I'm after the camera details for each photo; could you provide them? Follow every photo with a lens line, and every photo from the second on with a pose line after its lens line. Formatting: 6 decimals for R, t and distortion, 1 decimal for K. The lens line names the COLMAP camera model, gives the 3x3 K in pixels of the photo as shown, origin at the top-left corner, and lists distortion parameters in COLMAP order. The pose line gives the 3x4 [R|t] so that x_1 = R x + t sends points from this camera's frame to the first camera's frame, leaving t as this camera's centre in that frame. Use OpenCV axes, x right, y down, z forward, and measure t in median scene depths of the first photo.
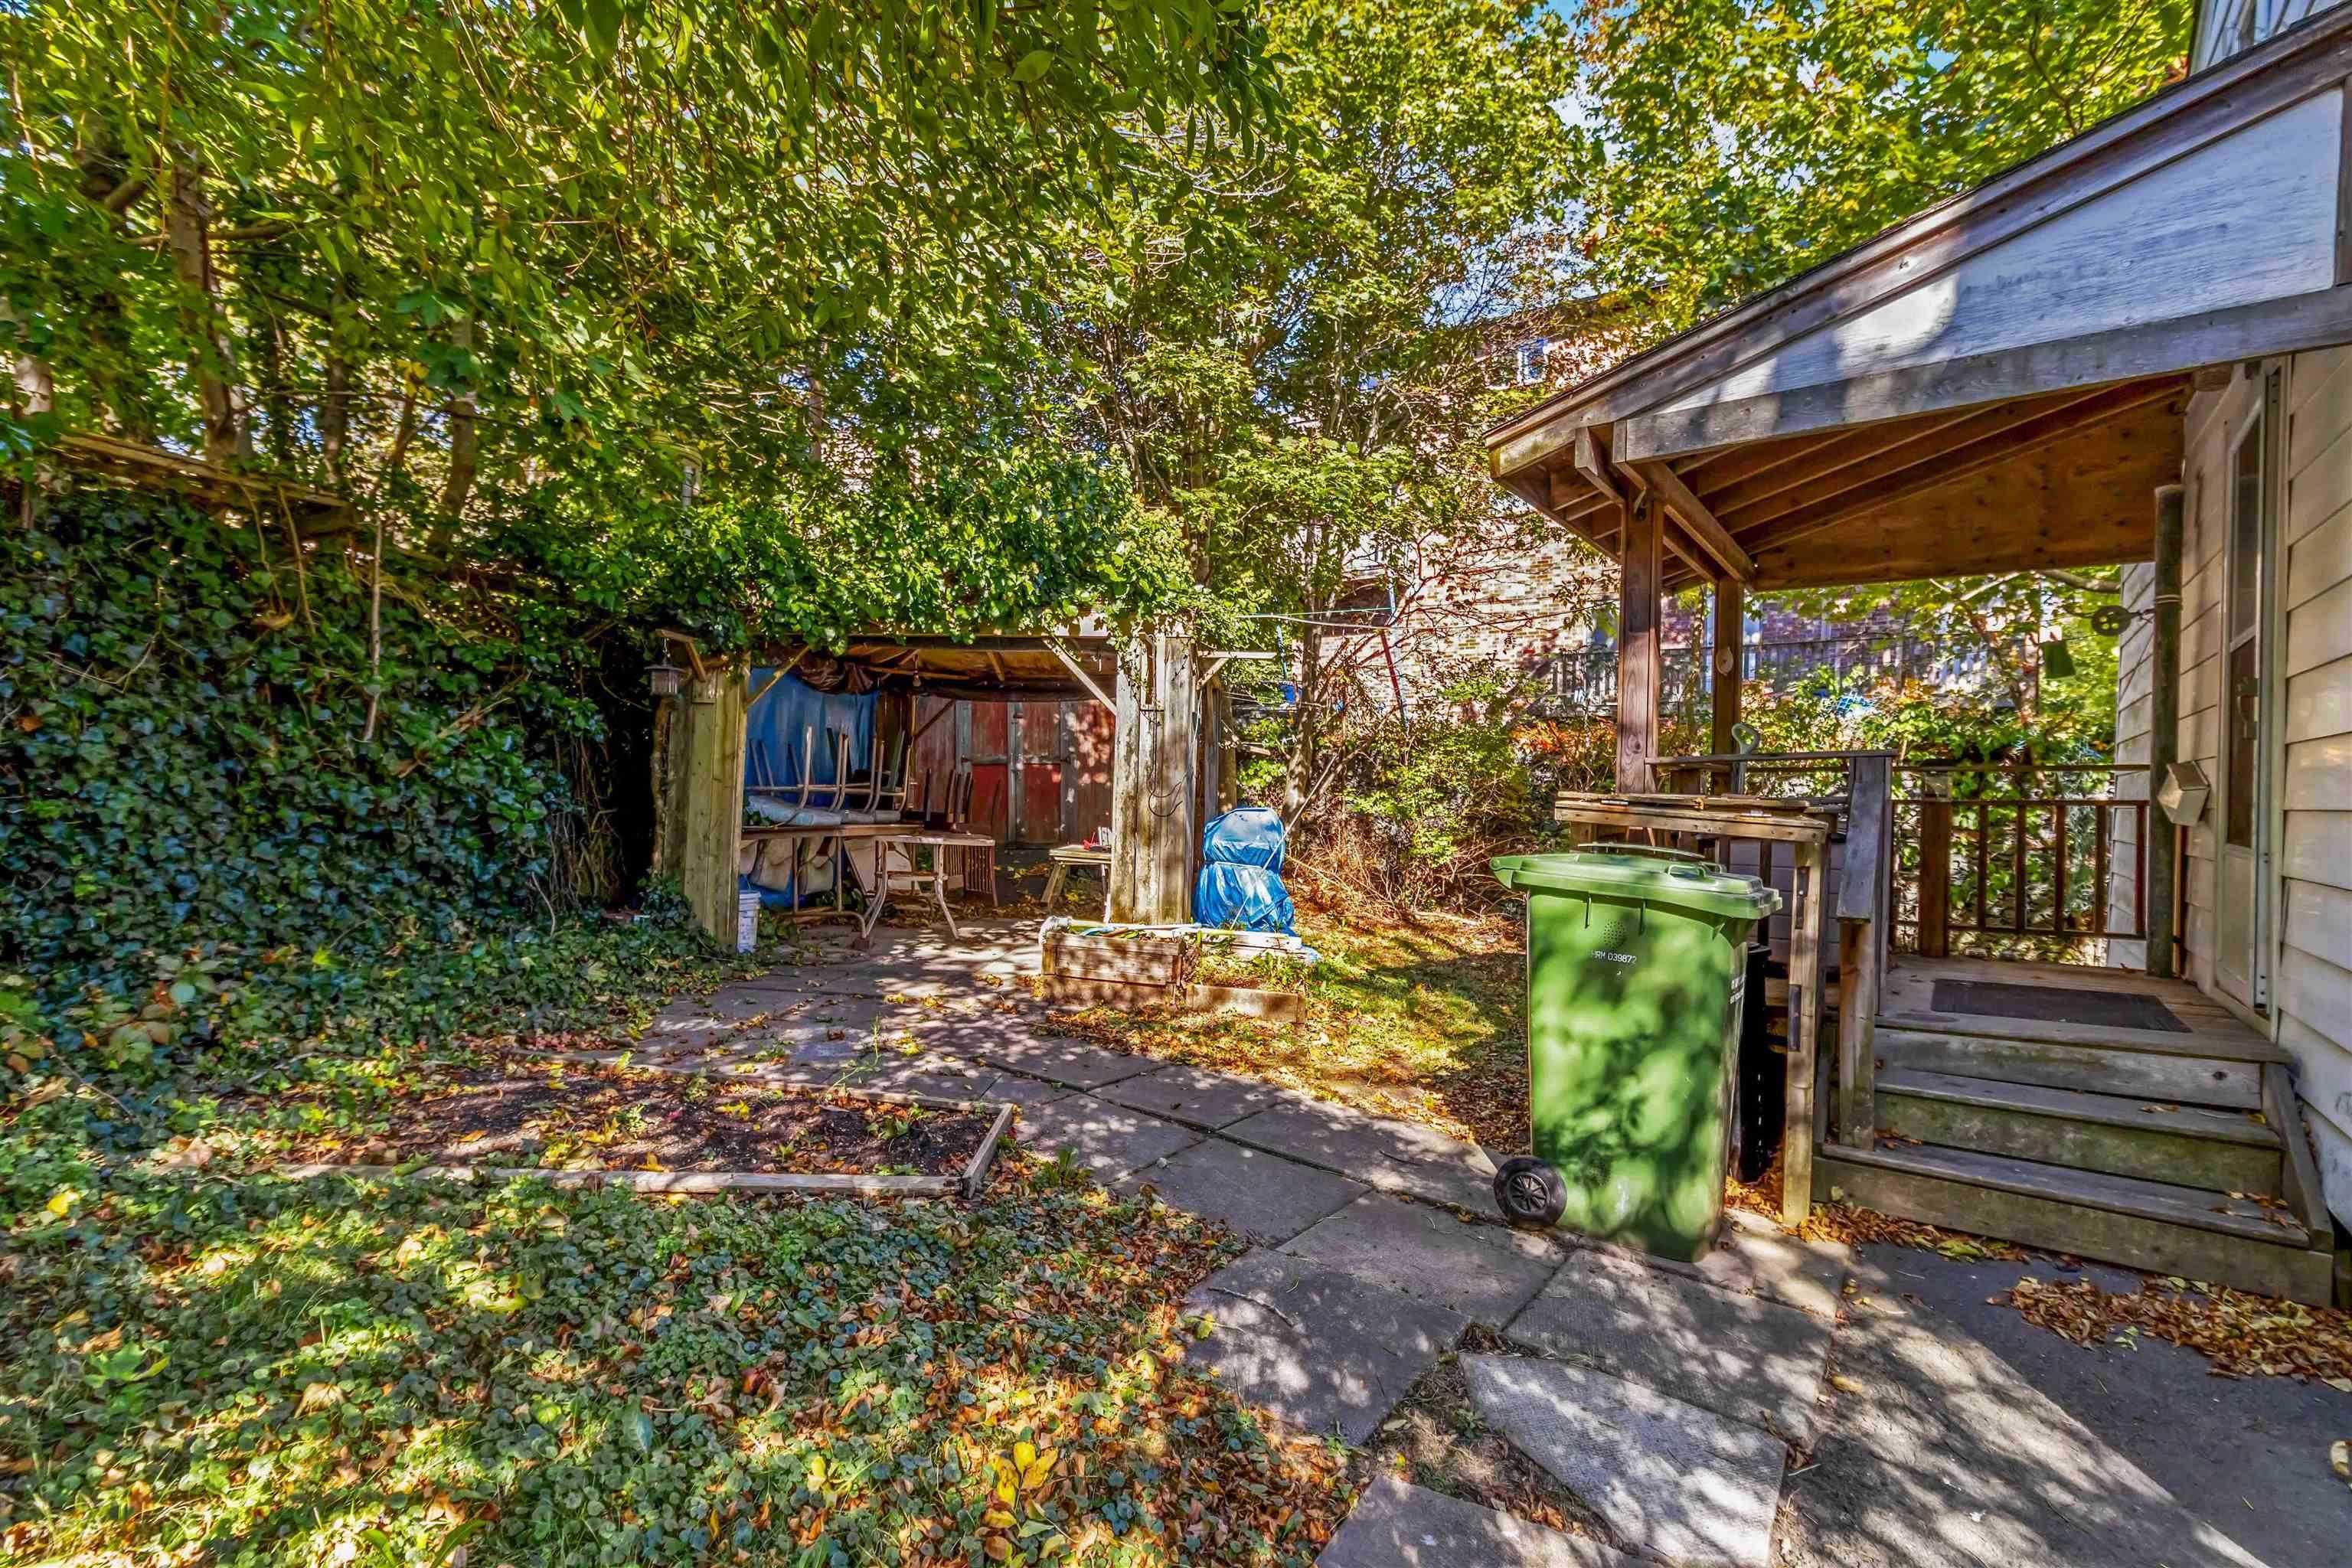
lens RADIAL K [[1092.9, 0, 1174.6], [0, 1092.9, 780.3], [0, 0, 1]] dist [0.028064, -0.000069]
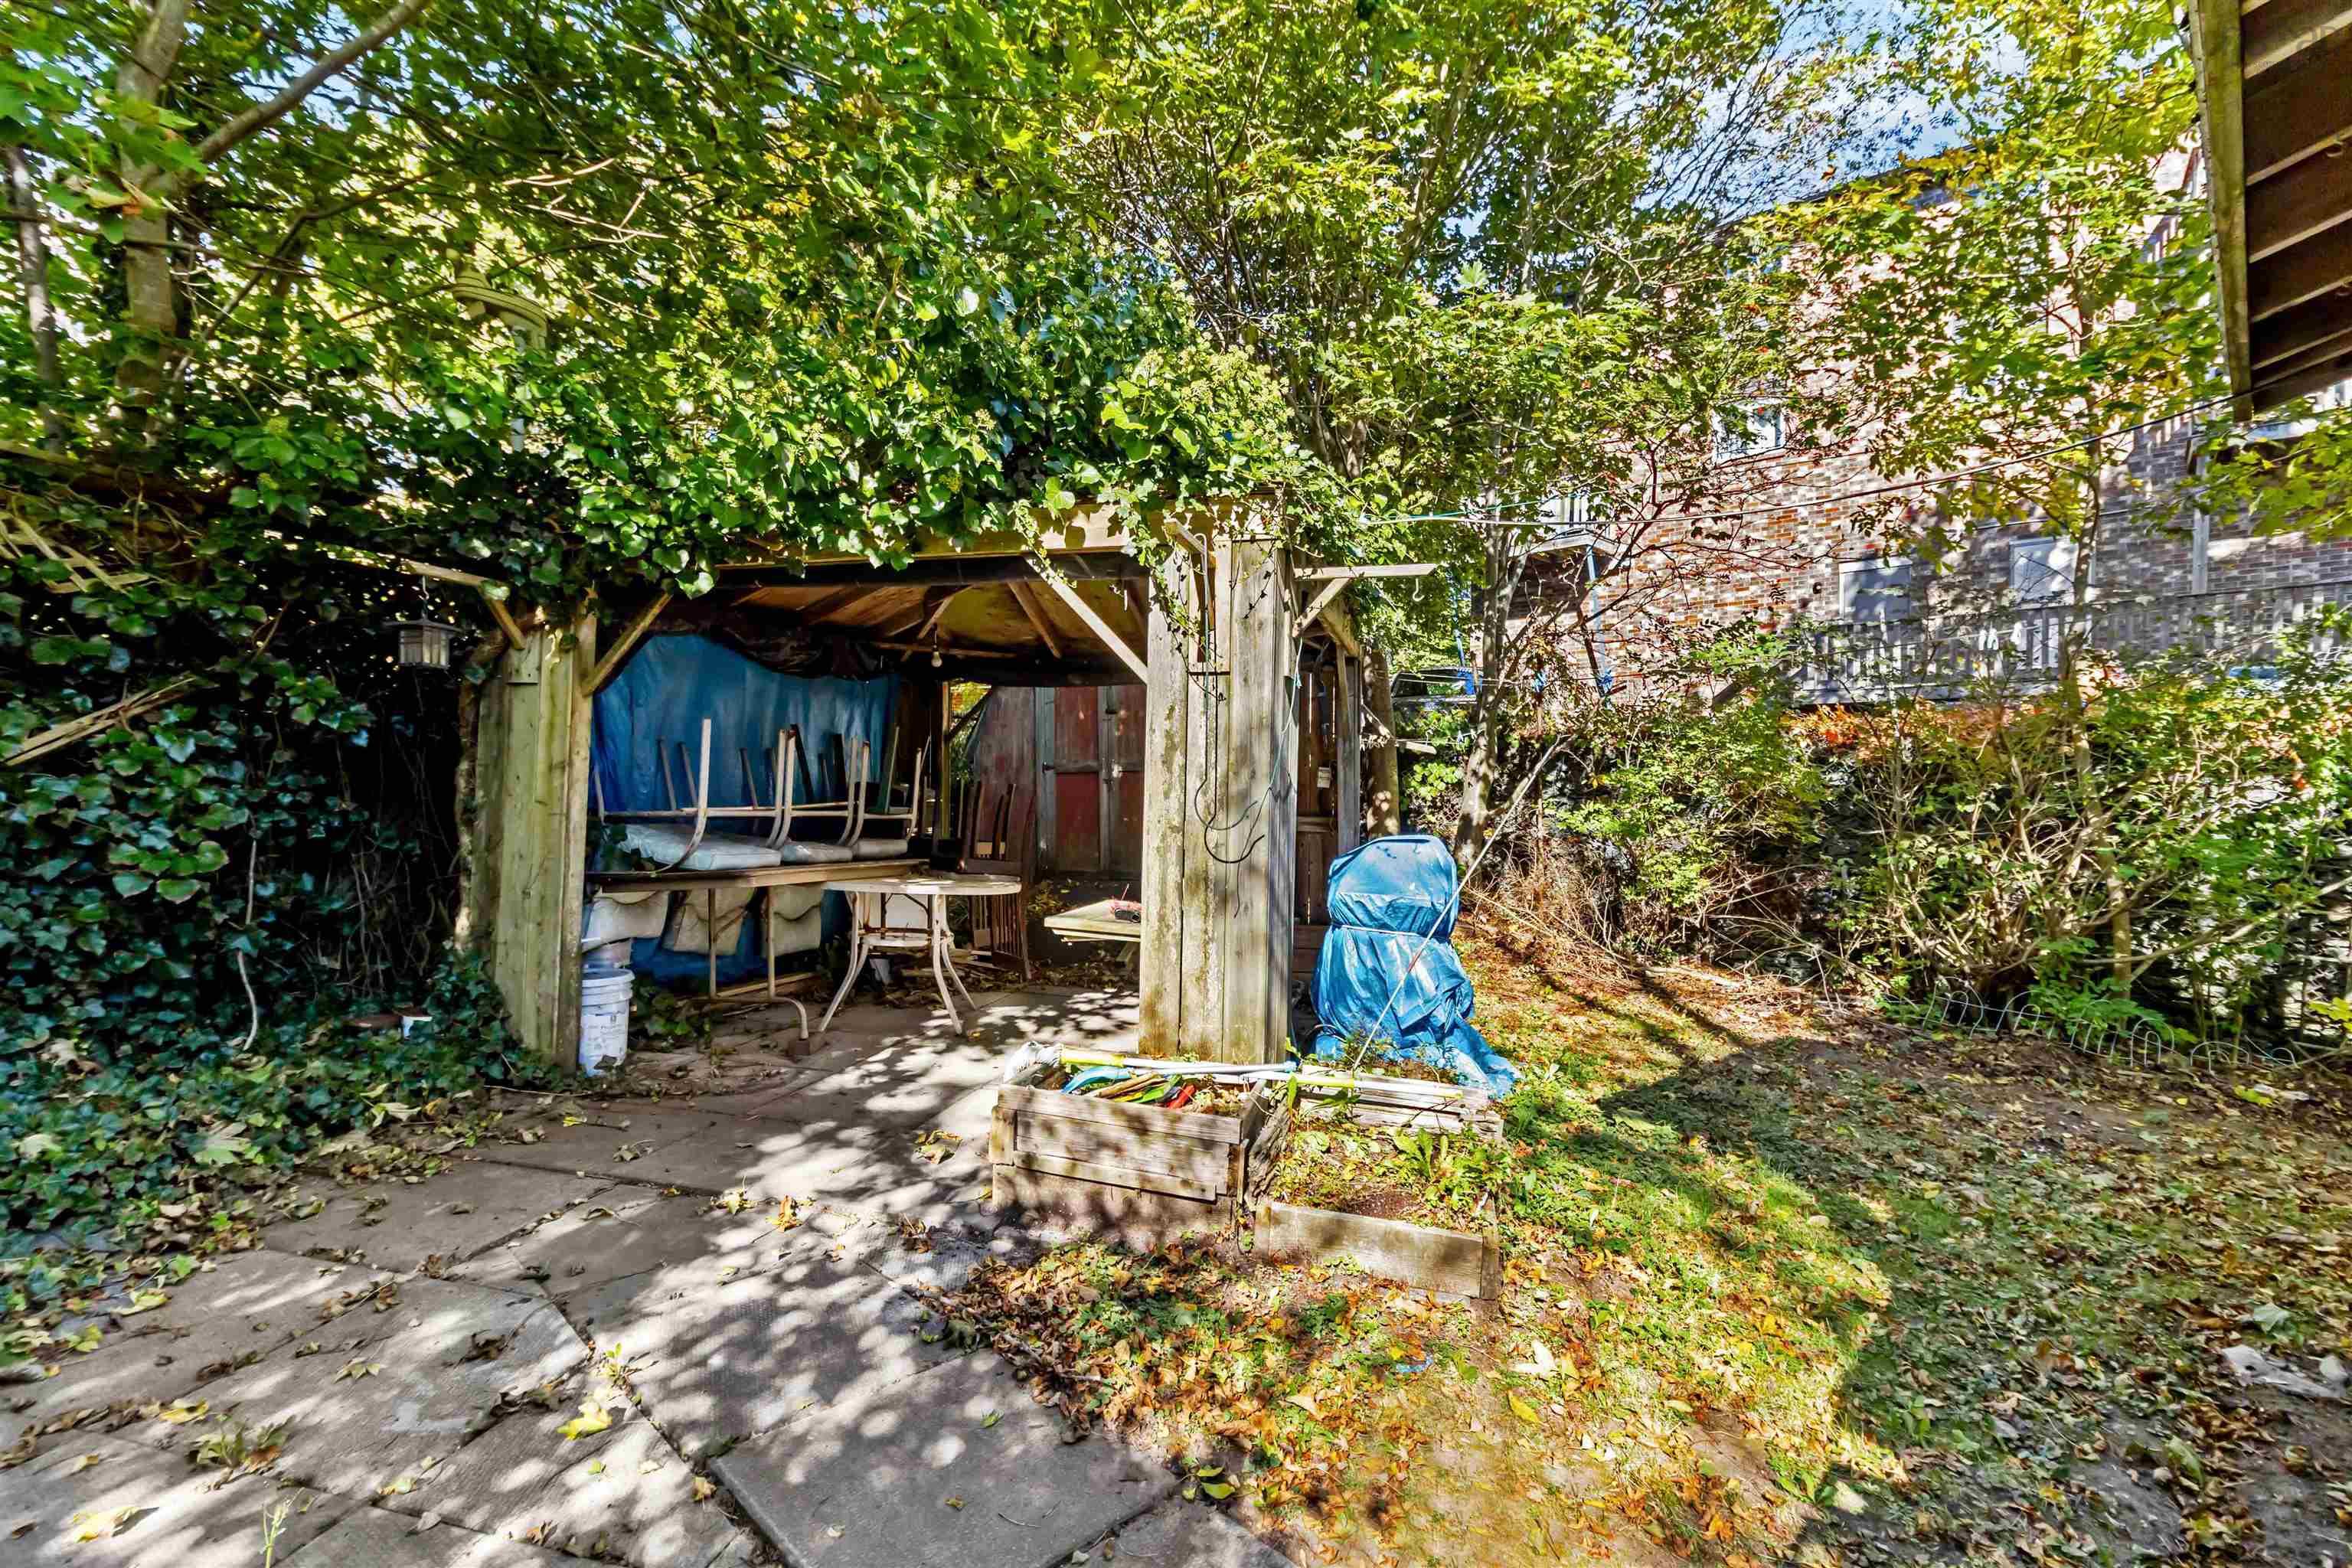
lens RADIAL K [[1092.9, 0, 1177.0], [0, 1092.9, 778.1], [0, 0, 1]] dist [0.028064, -0.000069]
pose [[0.987609, -0.011629, -0.156504, 0.048459], [0.010482, 0.999912, -0.008151, -0.005942], [0.156585, 0.006410, 0.987644, 0.430428]]
